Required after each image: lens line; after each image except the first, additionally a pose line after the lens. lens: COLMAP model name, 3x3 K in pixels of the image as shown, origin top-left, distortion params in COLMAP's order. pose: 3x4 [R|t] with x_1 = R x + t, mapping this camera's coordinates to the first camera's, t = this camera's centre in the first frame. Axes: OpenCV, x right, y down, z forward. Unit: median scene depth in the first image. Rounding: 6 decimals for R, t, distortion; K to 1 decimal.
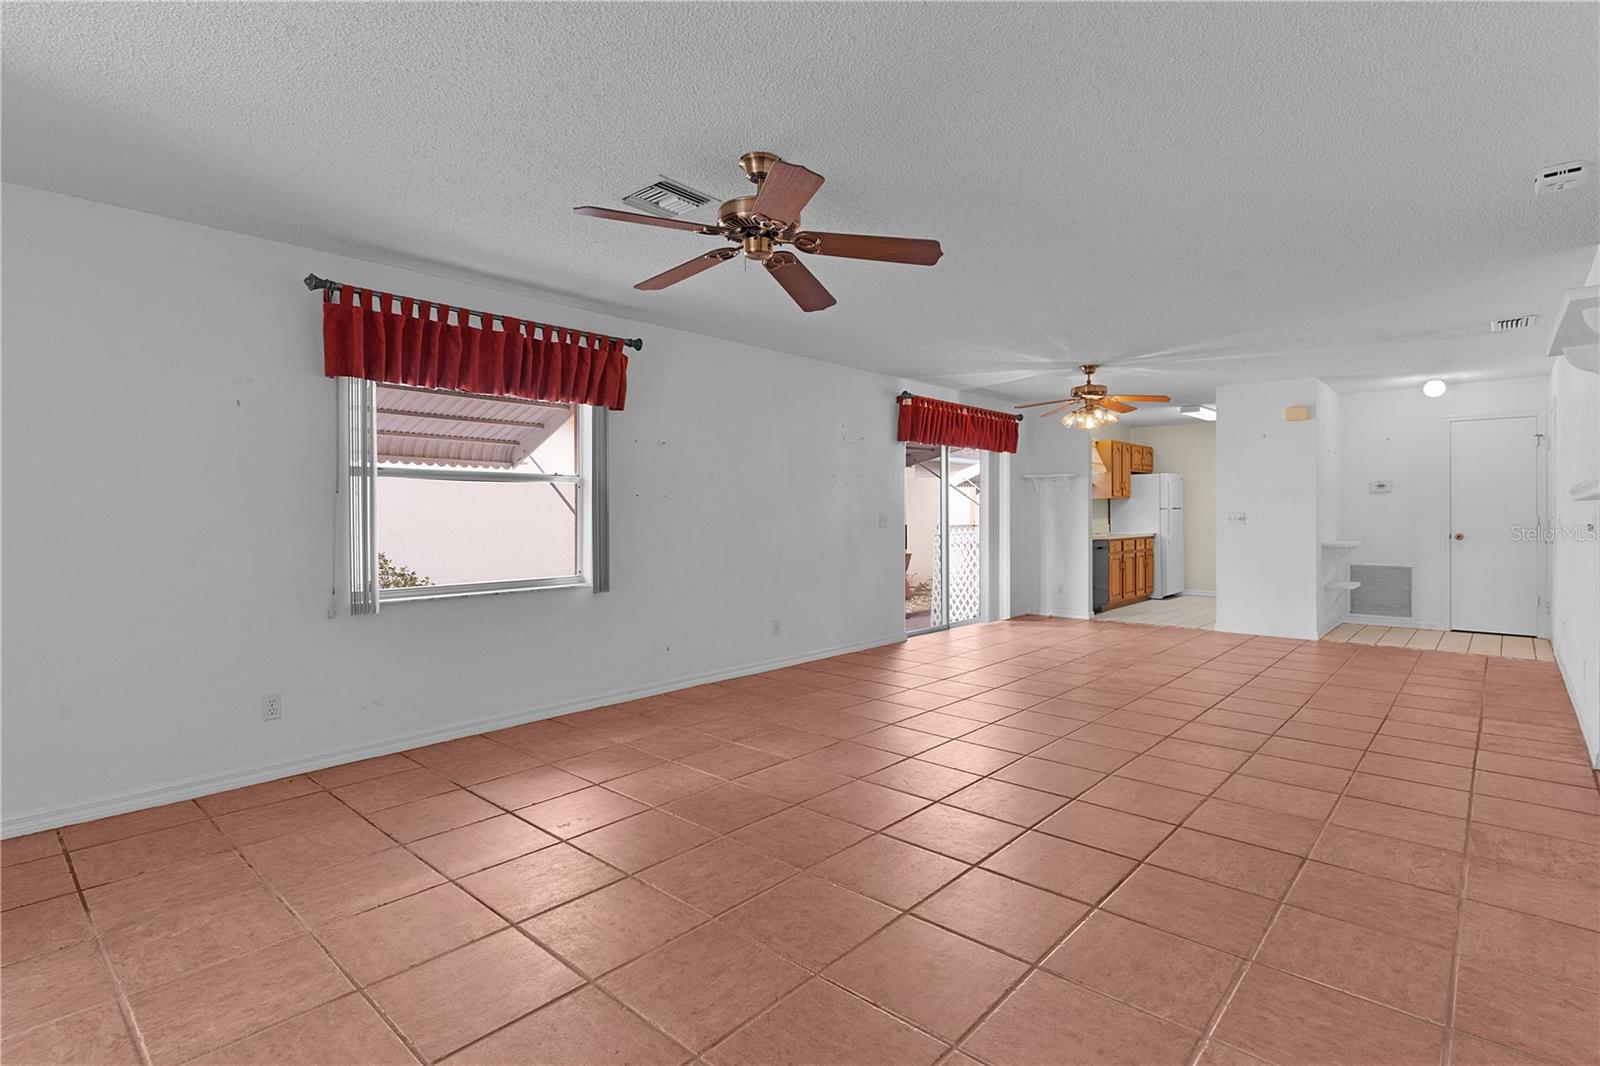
lens RADIAL K [[777.6, 0, 802.3], [0, 777.6, 515.3], [0, 0, 1]] dist [0.002152, 0.000125]
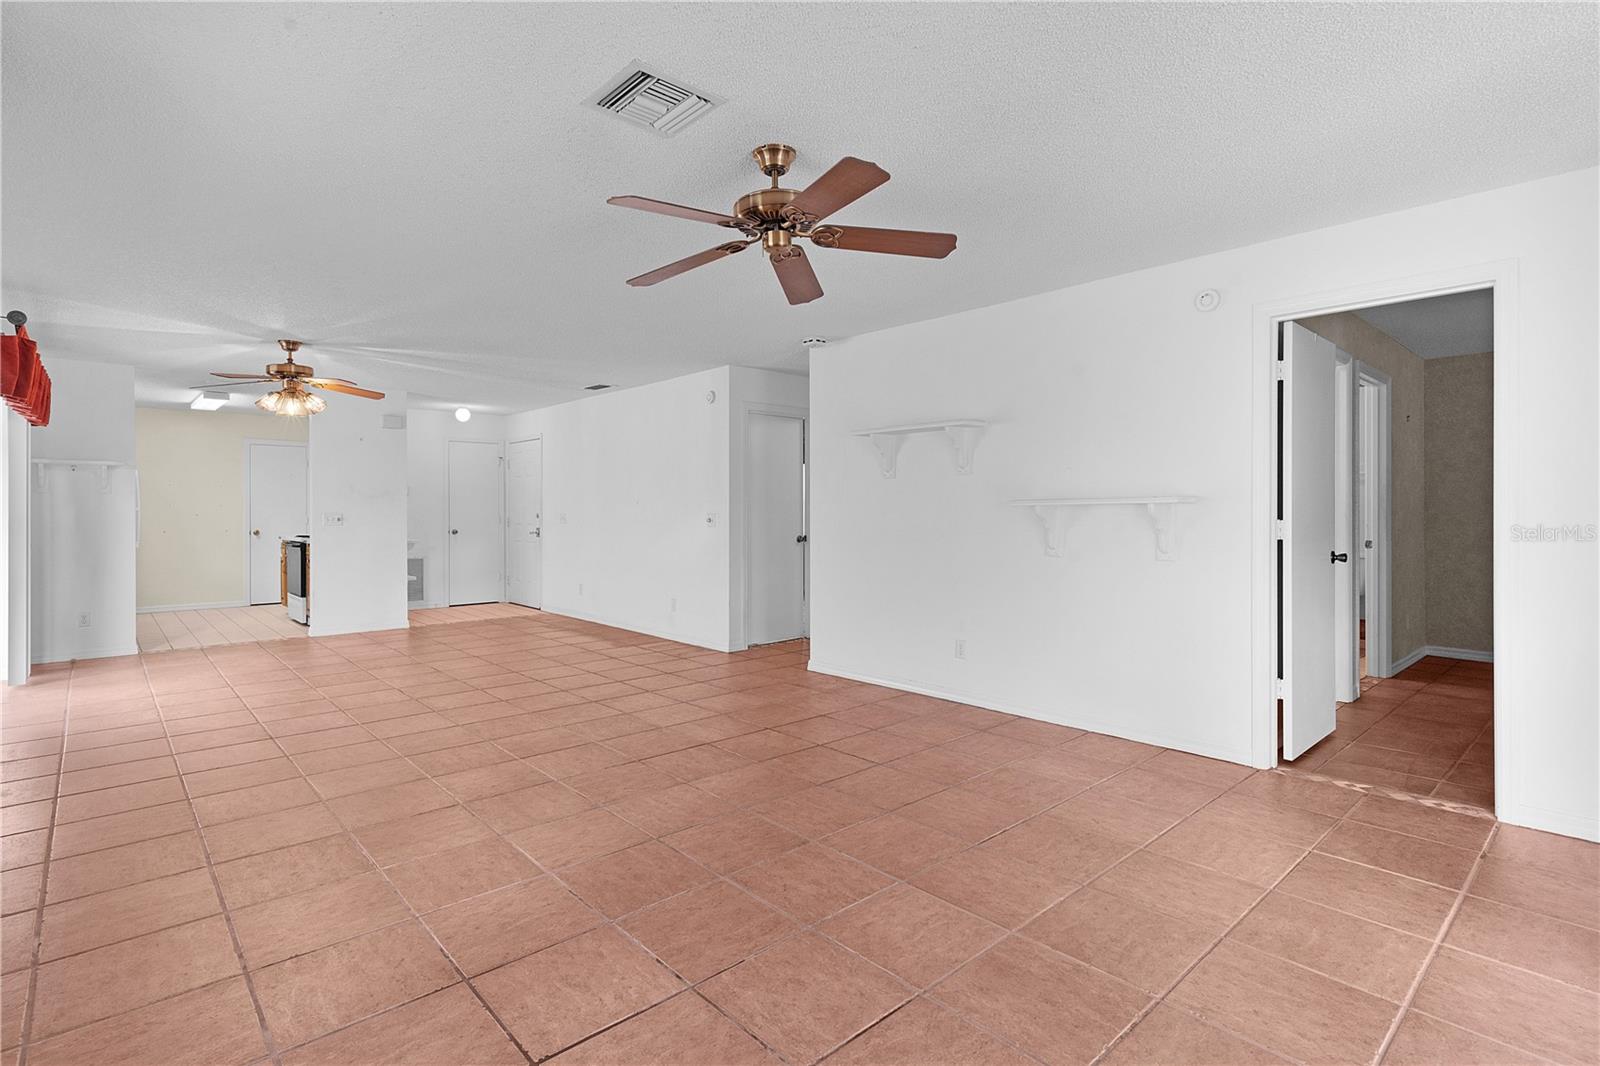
lens RADIAL K [[777.6, 0, 795.4], [0, 777.6, 516.2], [0, 0, 1]] dist [0.002152, 0.000125]
pose [[0.103124, -0.006009, 0.994650, -0.392957], [0.007743, 0.999956, 0.005238, -0.000636], [-0.994638, 0.007162, 0.103166, 0.333562]]
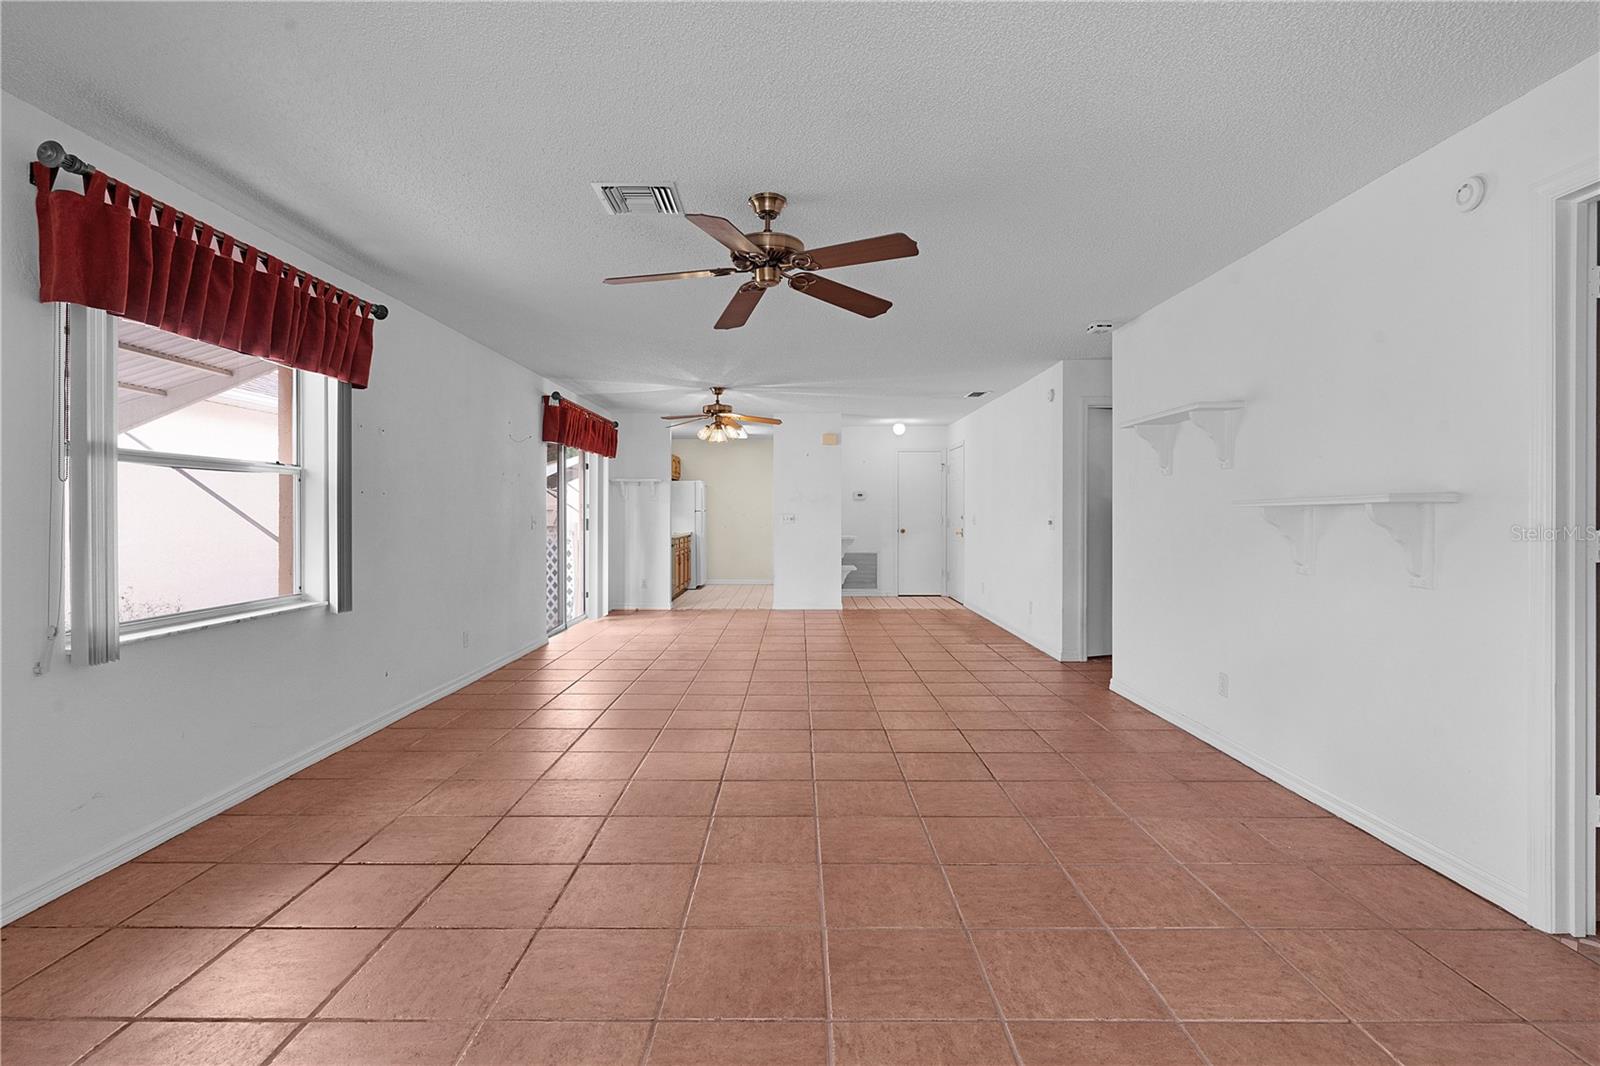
lens RADIAL K [[777.6, 0, 796.8], [0, 777.6, 513.9], [0, 0, 1]] dist [0.002152, 0.000125]
pose [[0.744727, 0.001064, 0.667369, -0.294517], [0.001905, 0.999991, -0.003720, 0.000955], [-0.667367, 0.004042, 0.744718, 0.051512]]
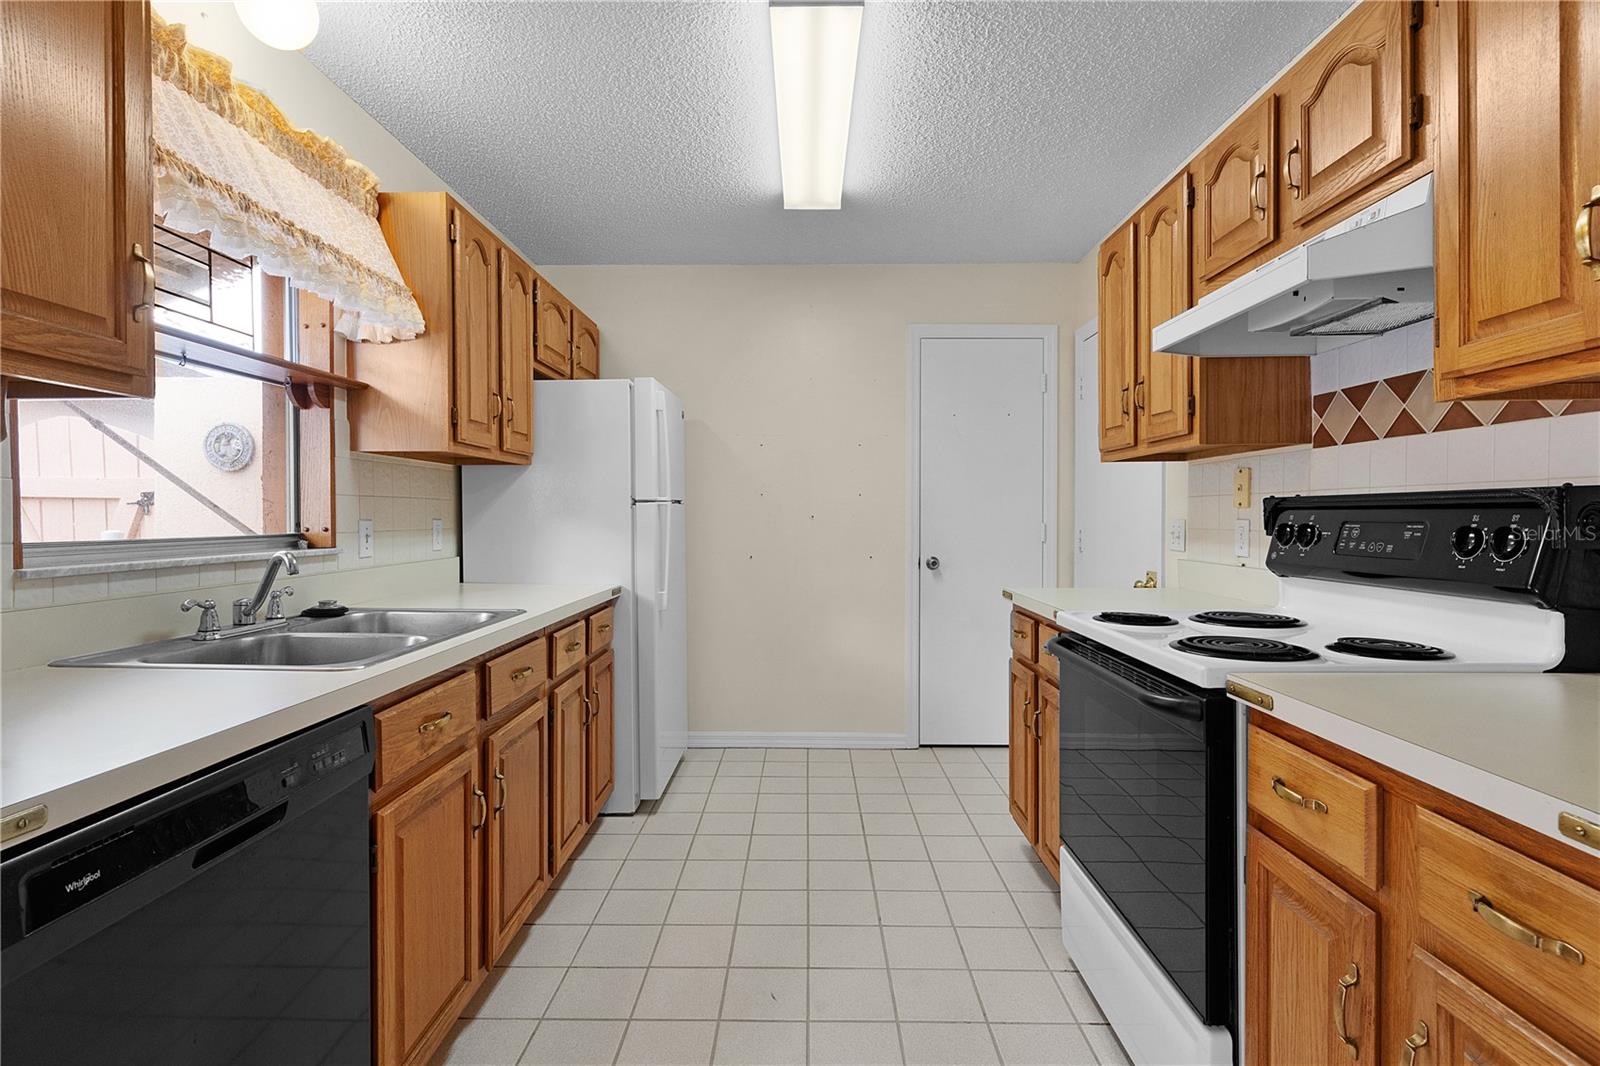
lens RADIAL K [[777.6, 0, 791.4], [0, 777.6, 522.4], [0, 0, 1]] dist [0.002152, 0.000125]
pose [[0.755960, -0.004742, 0.654601, 0.464352], [-0.000058, 0.999973, 0.007310, -0.003683], [-0.654618, -0.005564, 0.755940, 1.091903]]
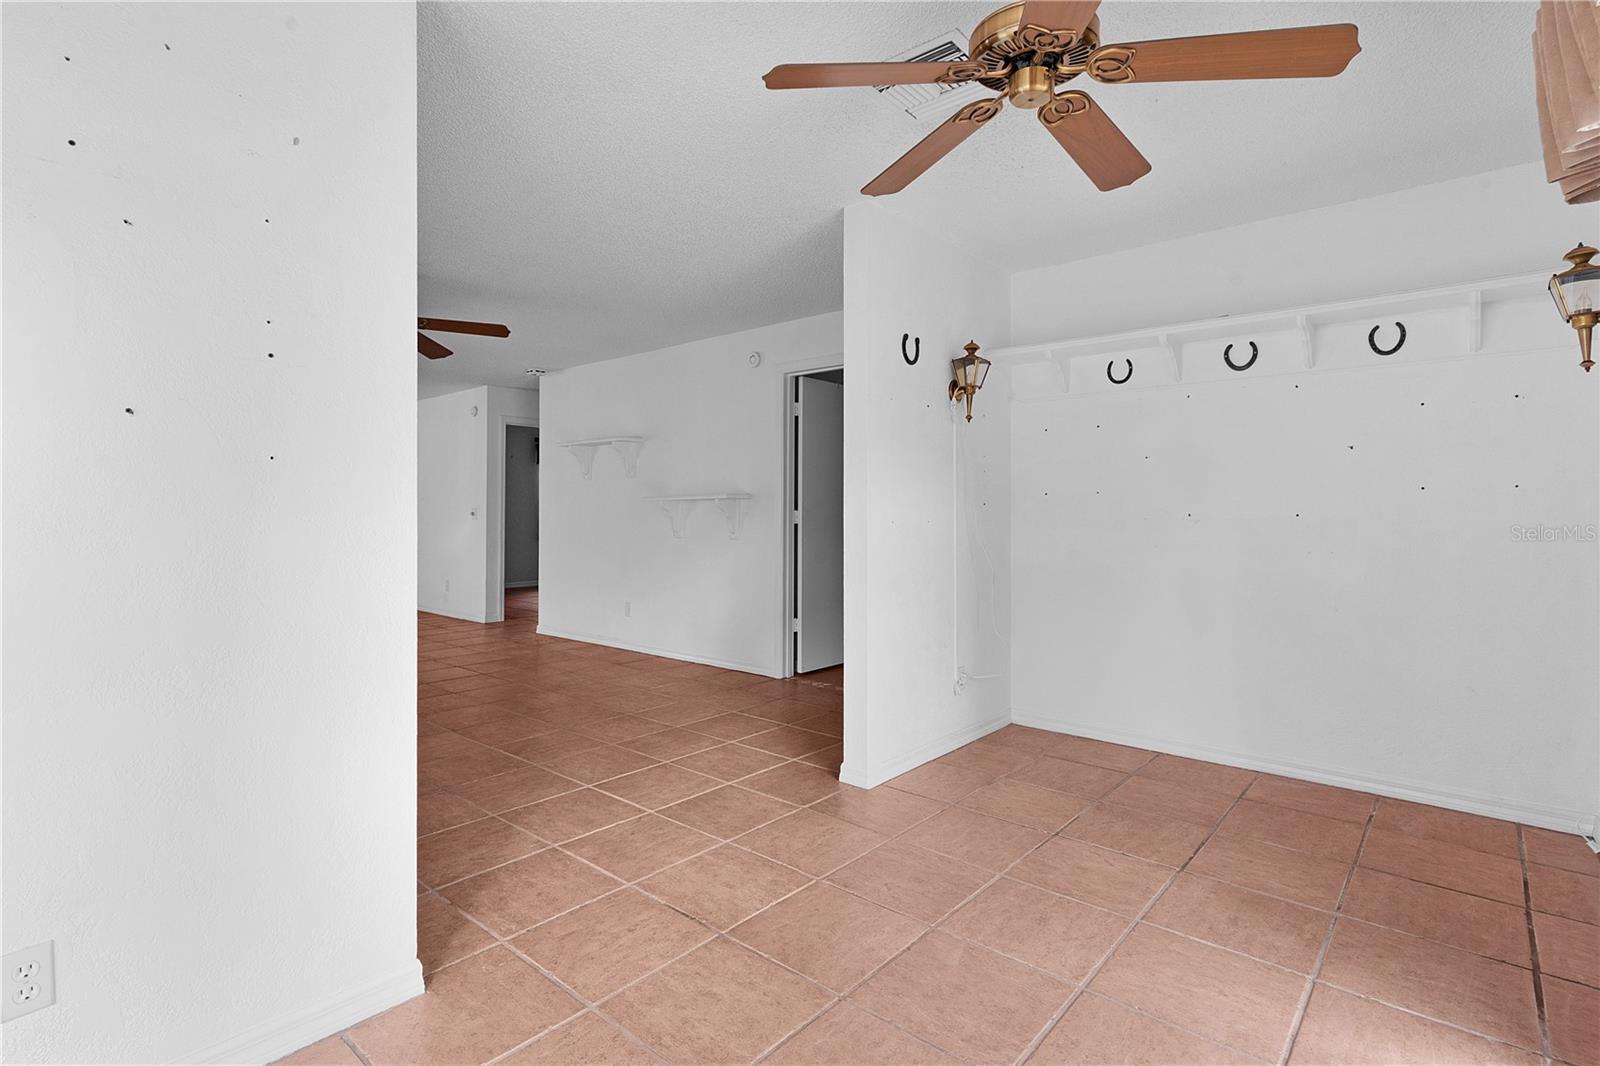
lens RADIAL K [[777.6, 0, 791.0], [0, 777.6, 509.9], [0, 0, 1]] dist [0.002152, 0.000125]
pose [[-0.010654, 0.006462, 0.999922, -0.605668], [0.003753, 0.999972, -0.006423, 0.011731], [-0.999936, 0.003684, -0.010678, 0.081730]]
